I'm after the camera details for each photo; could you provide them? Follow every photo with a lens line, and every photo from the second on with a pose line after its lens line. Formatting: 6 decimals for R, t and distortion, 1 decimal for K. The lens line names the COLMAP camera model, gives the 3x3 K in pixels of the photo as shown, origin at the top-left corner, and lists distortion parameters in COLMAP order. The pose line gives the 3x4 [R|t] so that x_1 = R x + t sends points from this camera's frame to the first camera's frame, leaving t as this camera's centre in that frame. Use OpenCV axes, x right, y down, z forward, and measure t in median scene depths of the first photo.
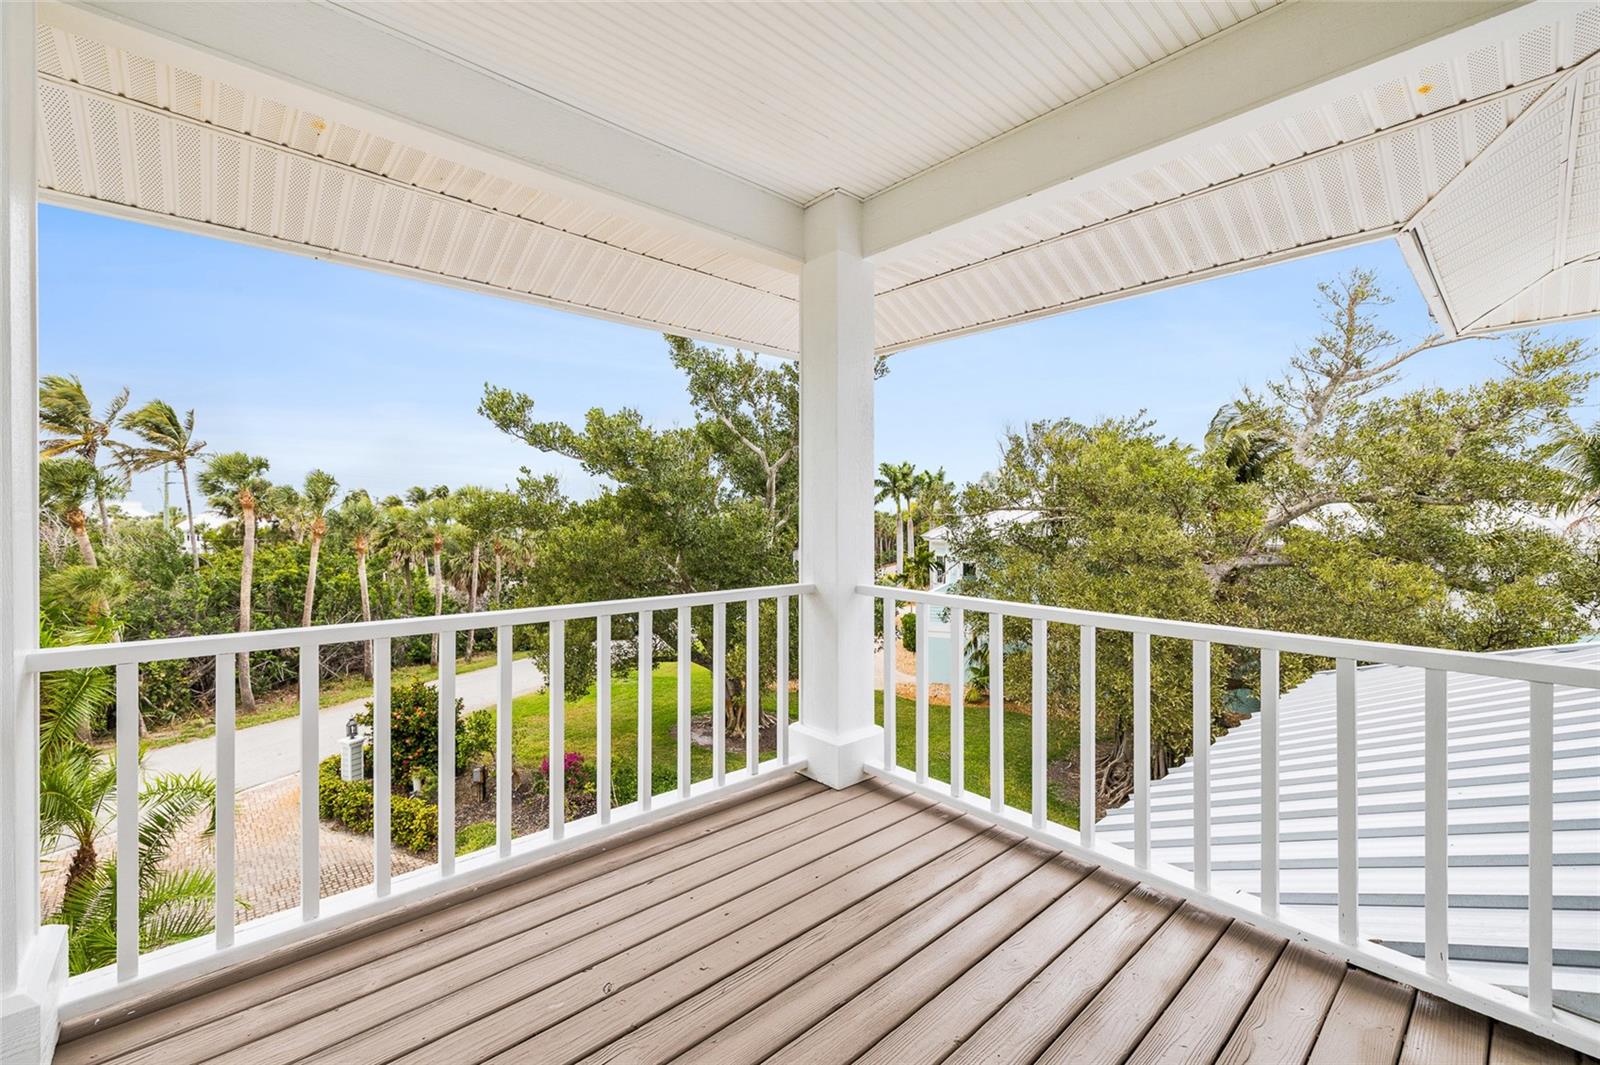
lens RADIAL K [[673.9, 0, 800.0], [0, 673.9, 532.5], [0, 0, 1]] dist [0.000493, -0.000295]
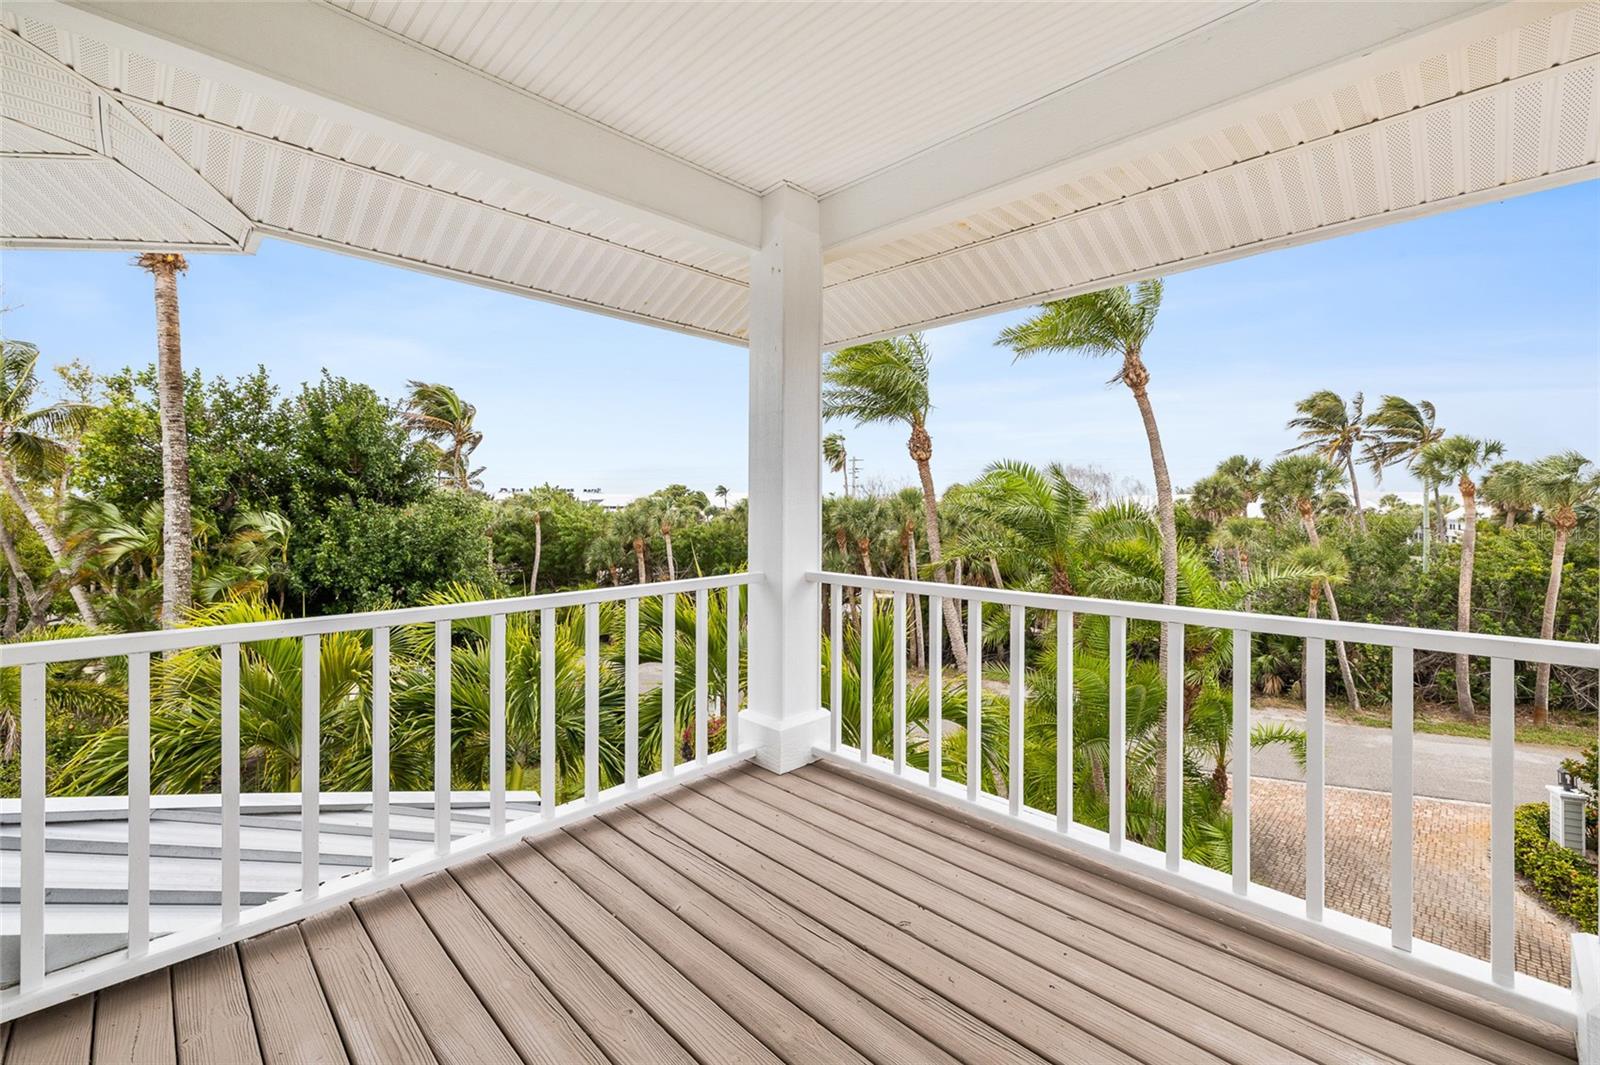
lens RADIAL K [[679.1, 0, 796.7], [0, 679.1, 515.8], [0, 0, 1]] dist [0.002901, 0.000485]
pose [[0.029488, 0.010728, -0.999508, 0.089808], [-0.019106, 0.999766, 0.010167, -0.001678], [0.999383, 0.018797, 0.029686, 0.082558]]
